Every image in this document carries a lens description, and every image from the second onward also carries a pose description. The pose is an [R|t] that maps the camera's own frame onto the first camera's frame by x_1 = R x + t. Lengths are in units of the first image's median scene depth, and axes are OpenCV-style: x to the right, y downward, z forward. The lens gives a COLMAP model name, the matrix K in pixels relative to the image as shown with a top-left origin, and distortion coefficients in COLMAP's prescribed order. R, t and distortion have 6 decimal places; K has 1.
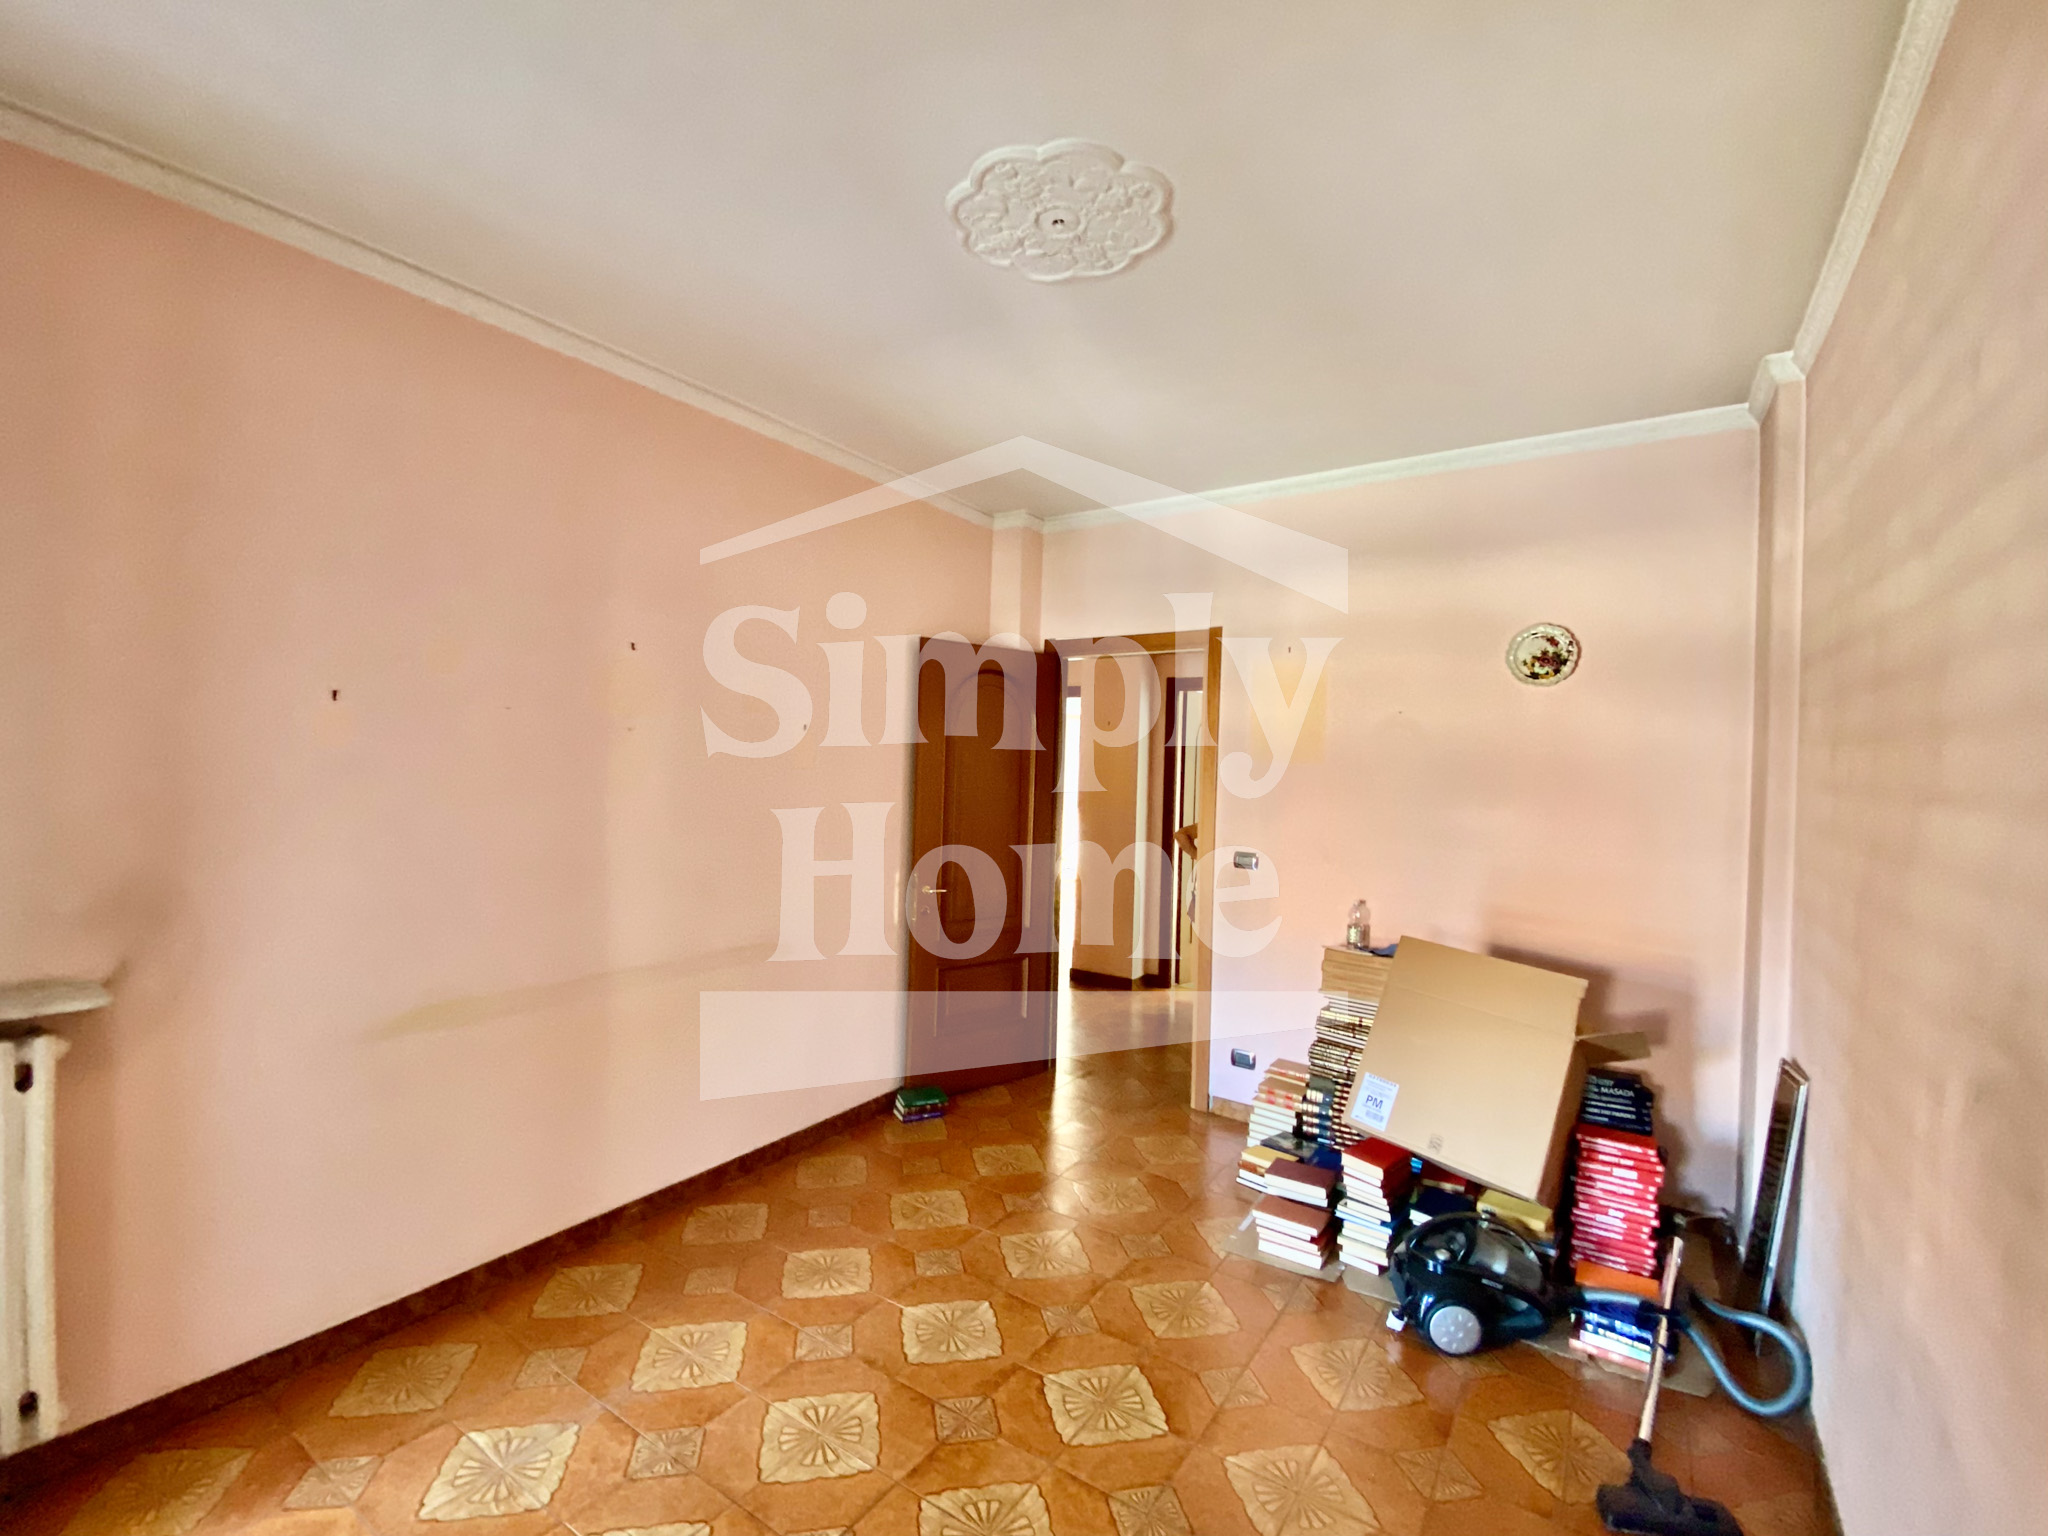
lens RADIAL K [[897.6, 0, 1024.0], [0, 897.6, 768.0], [0, 0, 1]] dist [0.030908, -0.022381]
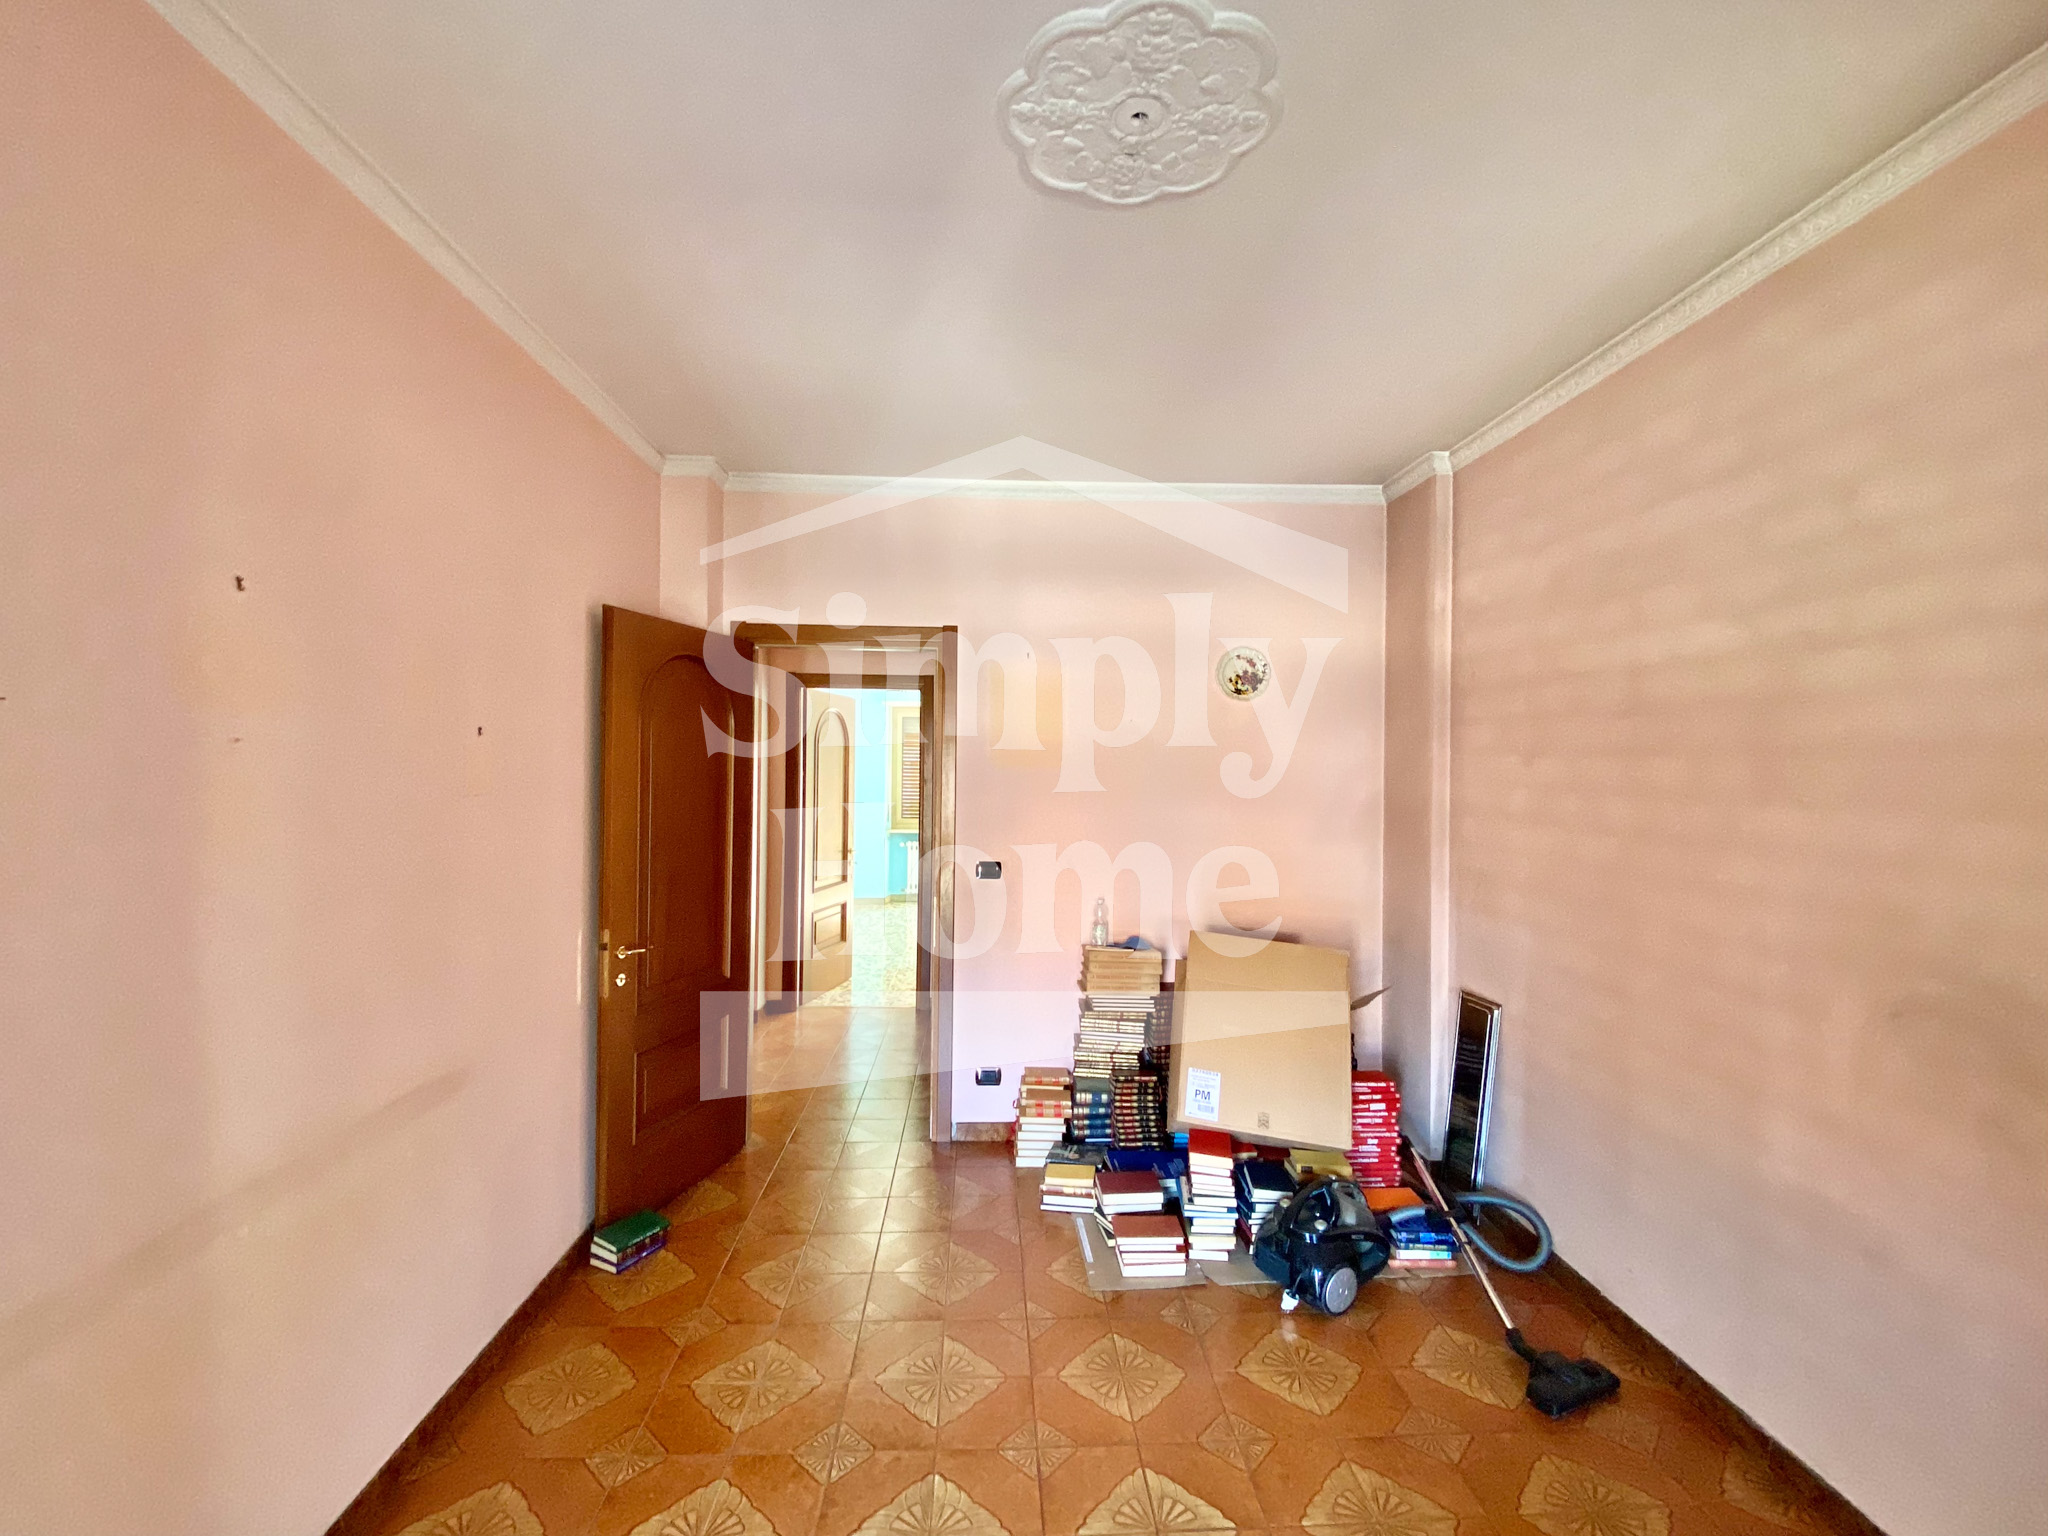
lens RADIAL K [[869.1, 0, 1018.2], [0, 869.1, 768.3], [0, 0, 1]] dist [0.034500, -0.023587]
pose [[0.801102, -0.017655, 0.598268, -0.387289], [0.009936, 0.999819, 0.016201, -0.028750], [-0.598446, -0.007034, 0.801132, 0.320668]]
